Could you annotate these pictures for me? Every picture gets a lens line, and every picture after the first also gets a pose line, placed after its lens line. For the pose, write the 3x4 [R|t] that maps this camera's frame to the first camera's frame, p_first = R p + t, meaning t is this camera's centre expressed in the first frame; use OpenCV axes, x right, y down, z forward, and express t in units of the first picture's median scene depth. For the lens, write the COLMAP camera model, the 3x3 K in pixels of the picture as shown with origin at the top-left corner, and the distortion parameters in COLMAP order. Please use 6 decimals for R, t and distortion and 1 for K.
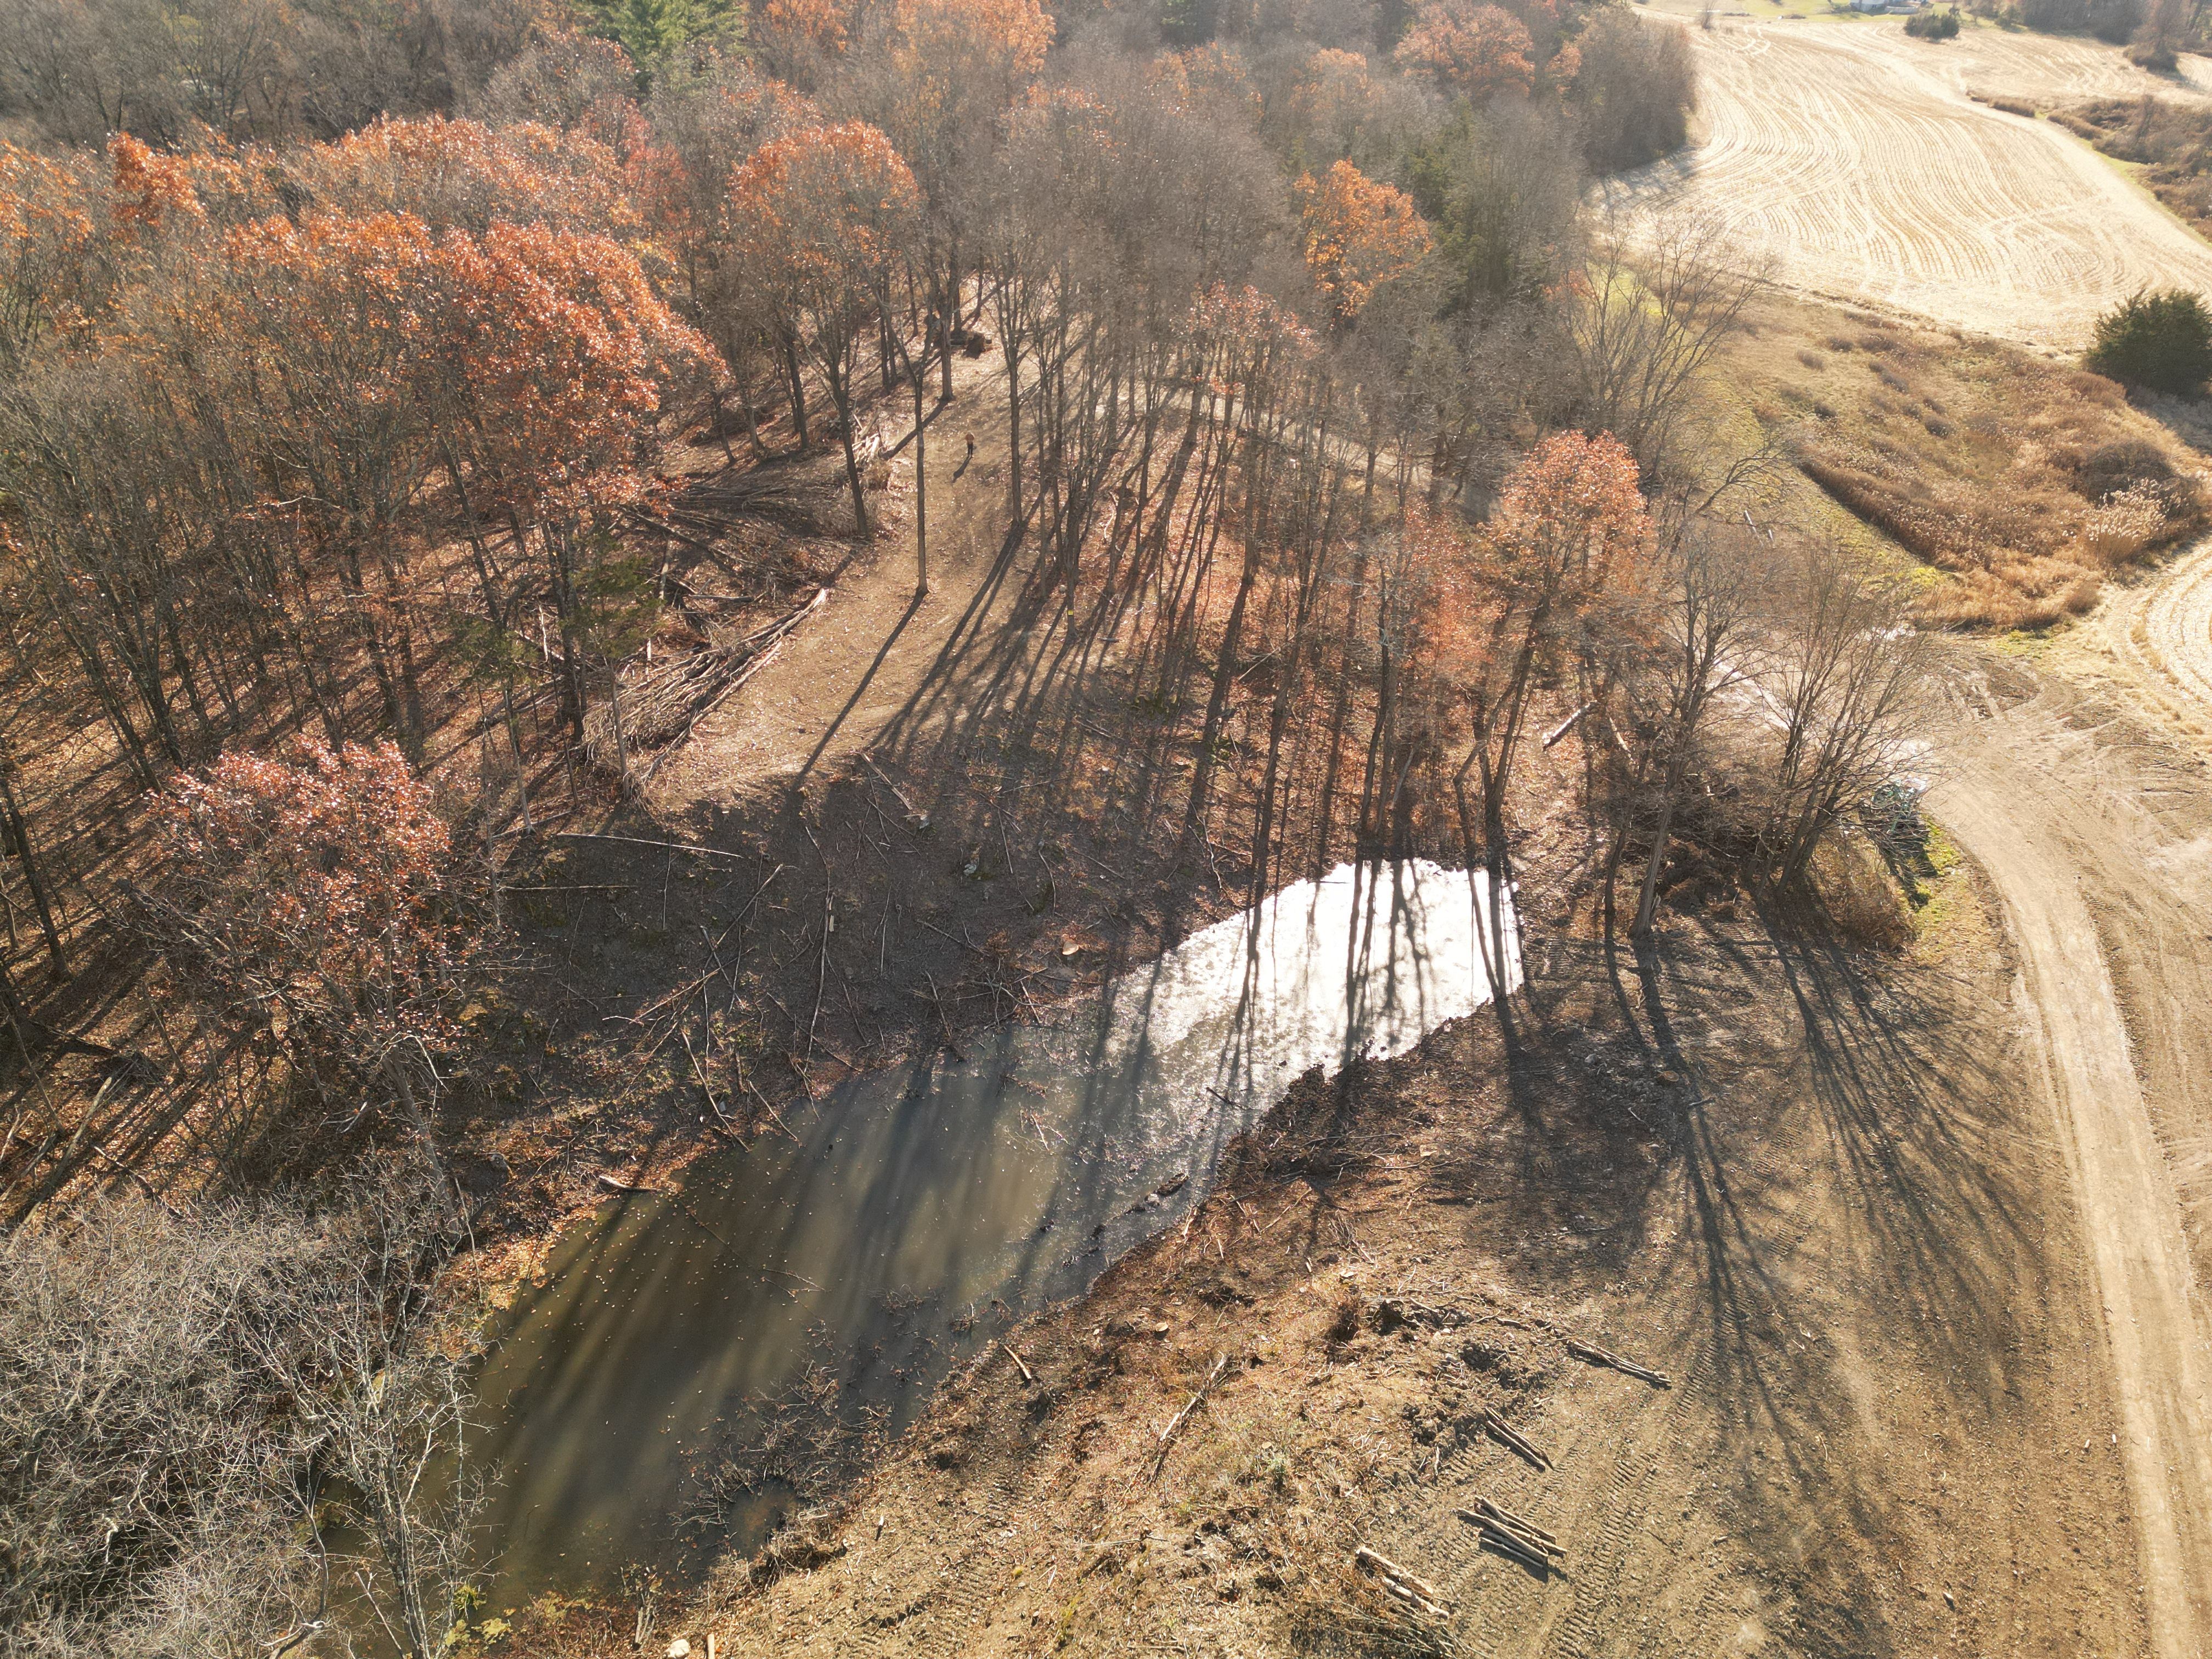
lens RADIAL K [[1559.4, 0, 1104.0], [0, 1559.4, 827.2], [0, 0, 1]] dist [0.066885, -0.055589]
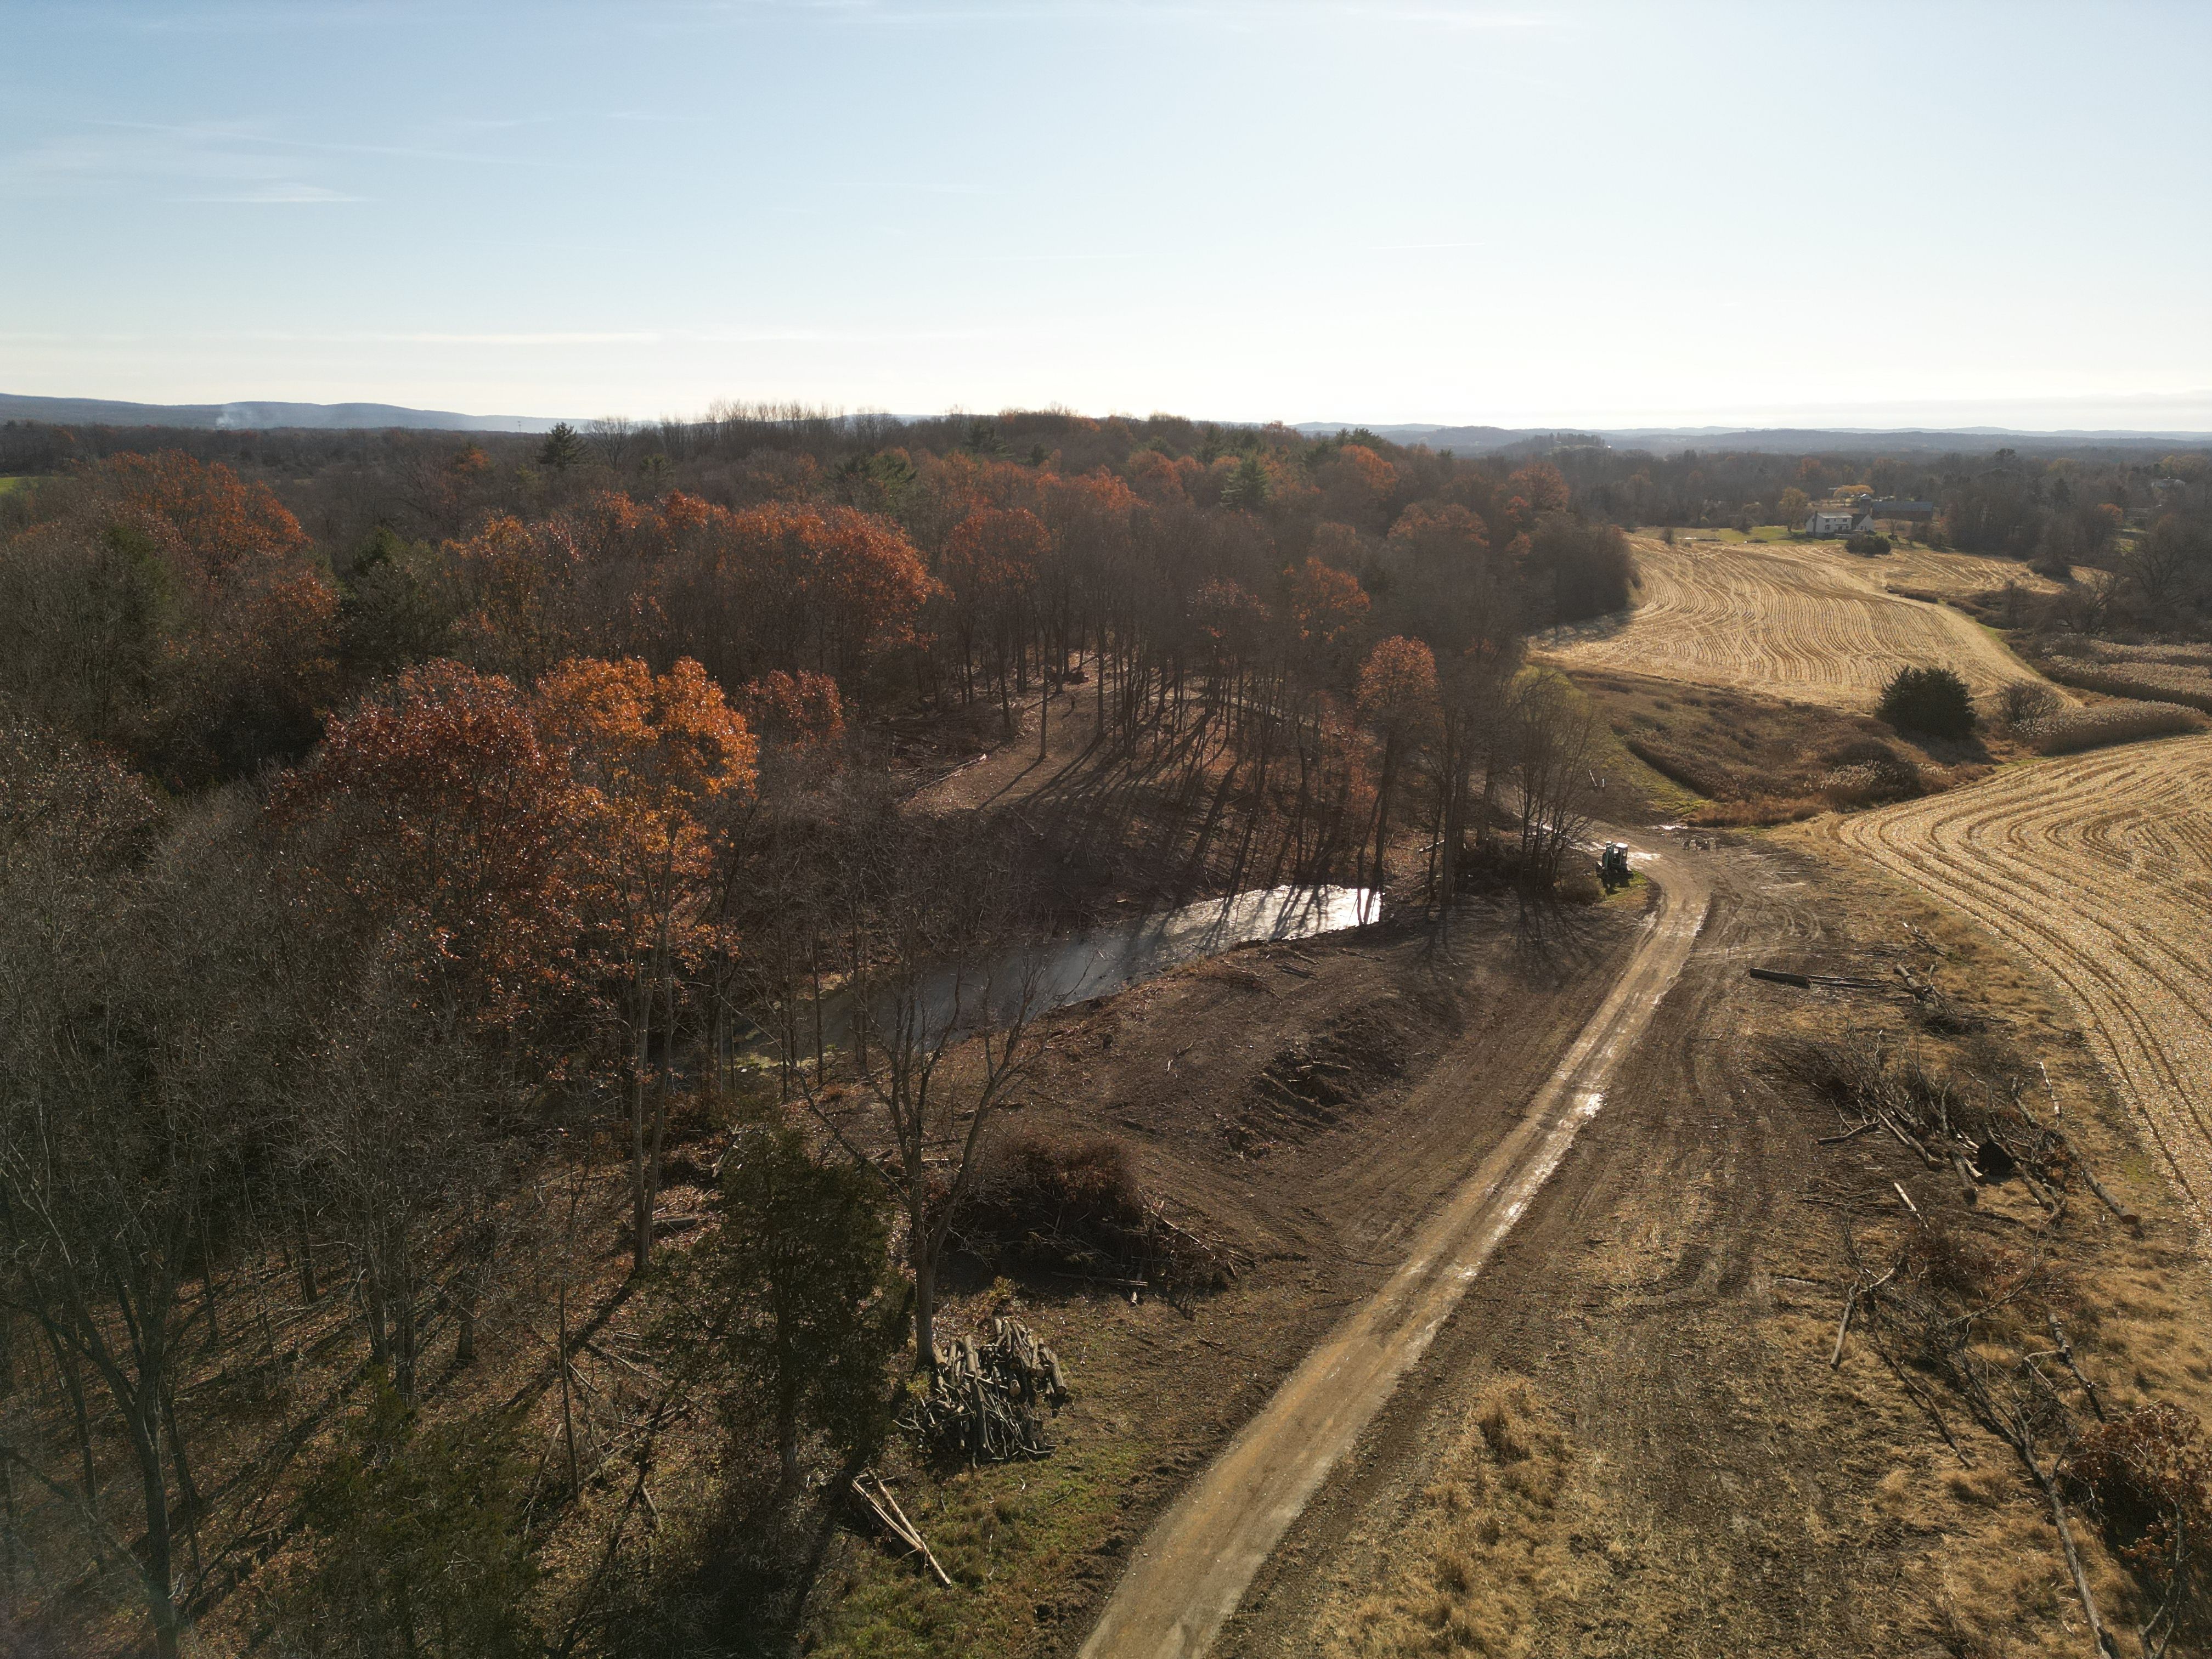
lens RADIAL K [[1559.4, 0, 1111.3], [0, 1559.4, 819.6], [0, 0, 1]] dist [0.066885, -0.055589]
pose [[0.998479, 0.010190, -0.054184, 0.050478], [-0.026448, 0.950841, -0.308550, 0.439390], [0.048376, 0.309513, 0.949664, -0.585089]]
